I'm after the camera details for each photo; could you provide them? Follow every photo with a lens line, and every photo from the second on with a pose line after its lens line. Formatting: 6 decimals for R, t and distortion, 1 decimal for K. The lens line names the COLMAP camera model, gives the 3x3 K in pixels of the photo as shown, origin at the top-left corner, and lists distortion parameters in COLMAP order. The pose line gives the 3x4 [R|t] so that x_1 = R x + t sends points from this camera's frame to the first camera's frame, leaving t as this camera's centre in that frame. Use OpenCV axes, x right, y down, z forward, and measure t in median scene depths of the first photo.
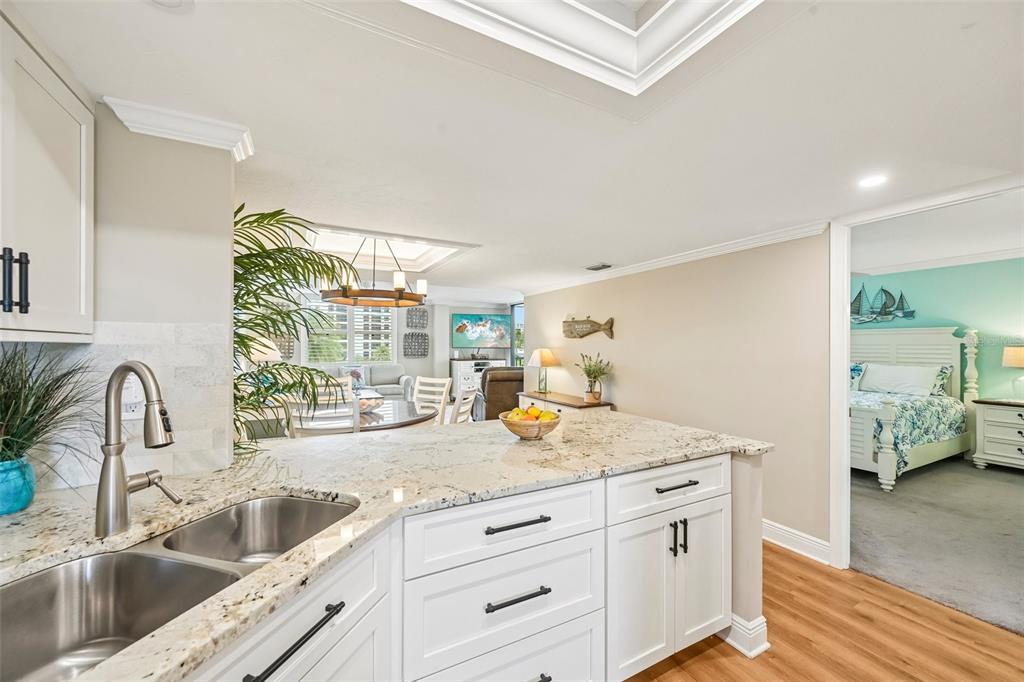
lens RADIAL K [[408.9, 0, 515.0], [0, 408.9, 344.1], [0, 0, 1]] dist [-0.001207, 0.000686]
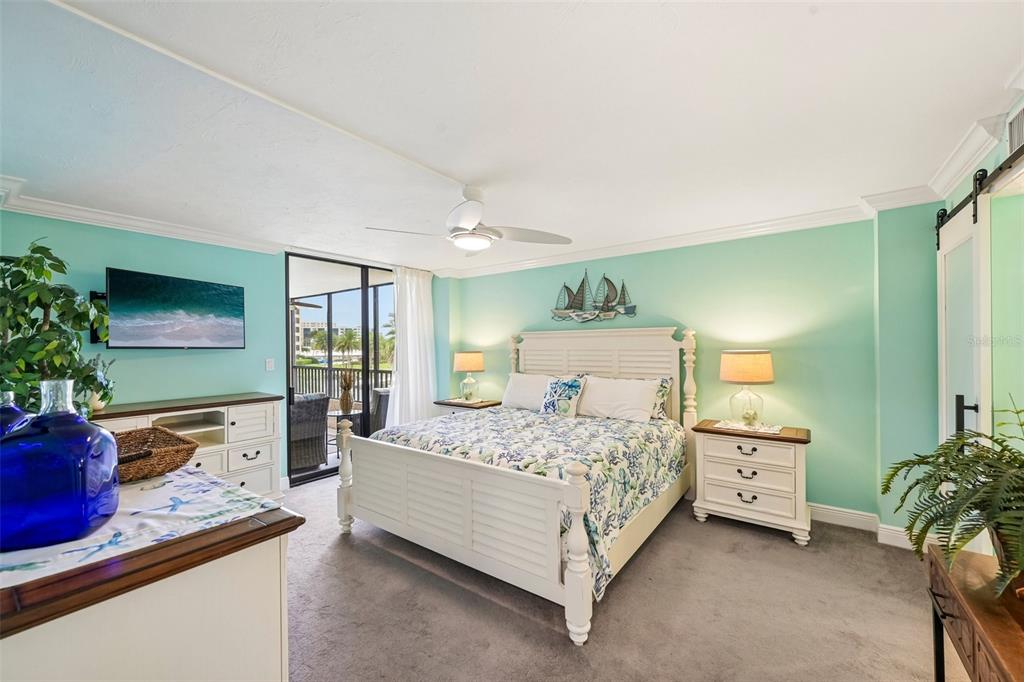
lens RADIAL K [[408.9, 0, 515.3], [0, 408.9, 341.4], [0, 0, 1]] dist [-0.001207, 0.000686]
pose [[0.902176, -0.009125, 0.431271, 0.484029], [0.010902, 0.999939, -0.001650, -0.017345], [-0.431230, 0.006190, 0.902221, 0.442704]]
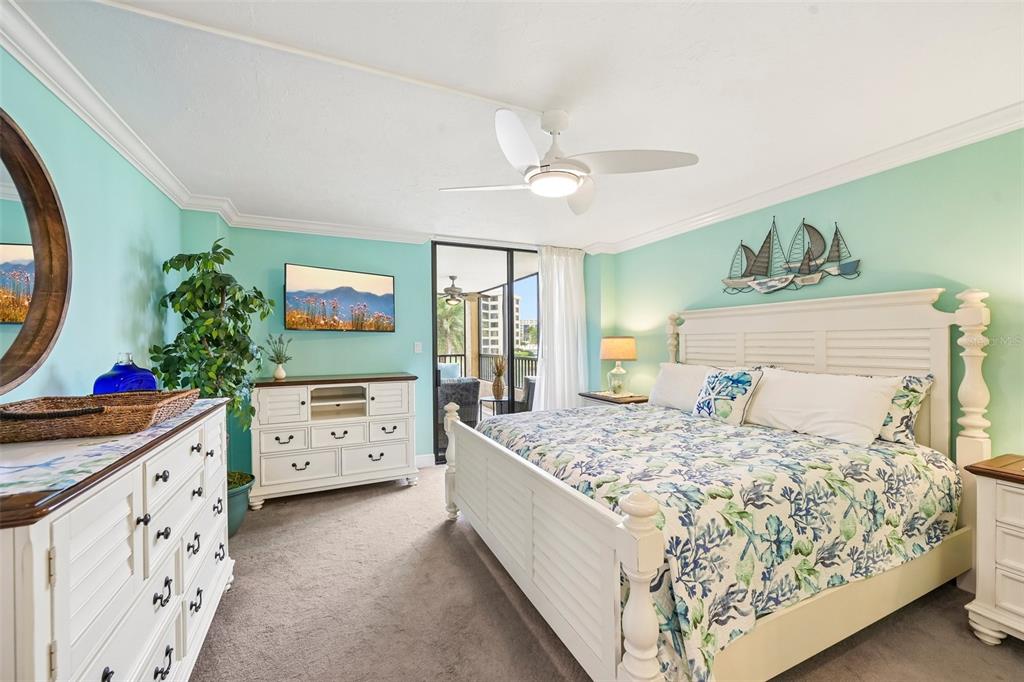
lens RADIAL K [[408.9, 0, 510.3], [0, 408.9, 342.3], [0, 0, 1]] dist [-0.001207, 0.000686]
pose [[0.997681, -0.012064, -0.066988, 0.653739], [0.012548, 0.999898, 0.006811, 0.008482], [0.066899, -0.007636, 0.997731, 0.533183]]
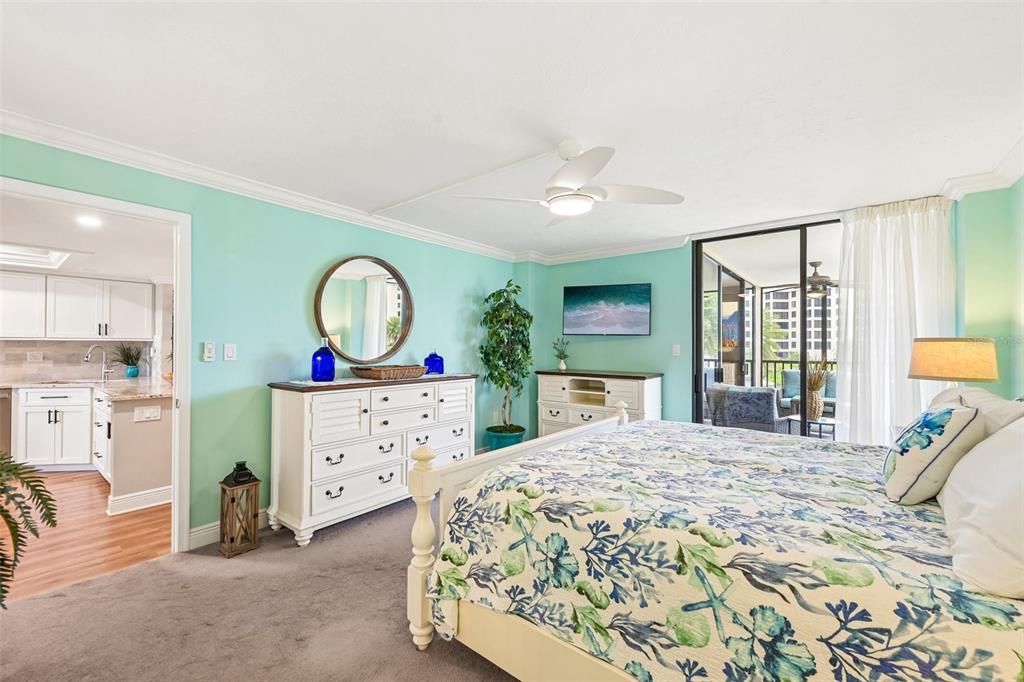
lens RADIAL K [[408.9, 0, 497.8], [0, 408.9, 343.9], [0, 0, 1]] dist [-0.001207, 0.000686]
pose [[0.376471, -0.005130, -0.926414, 1.087204], [0.003555, 0.999985, -0.004092, 0.011547], [0.926422, -0.001753, 0.376483, 0.709656]]
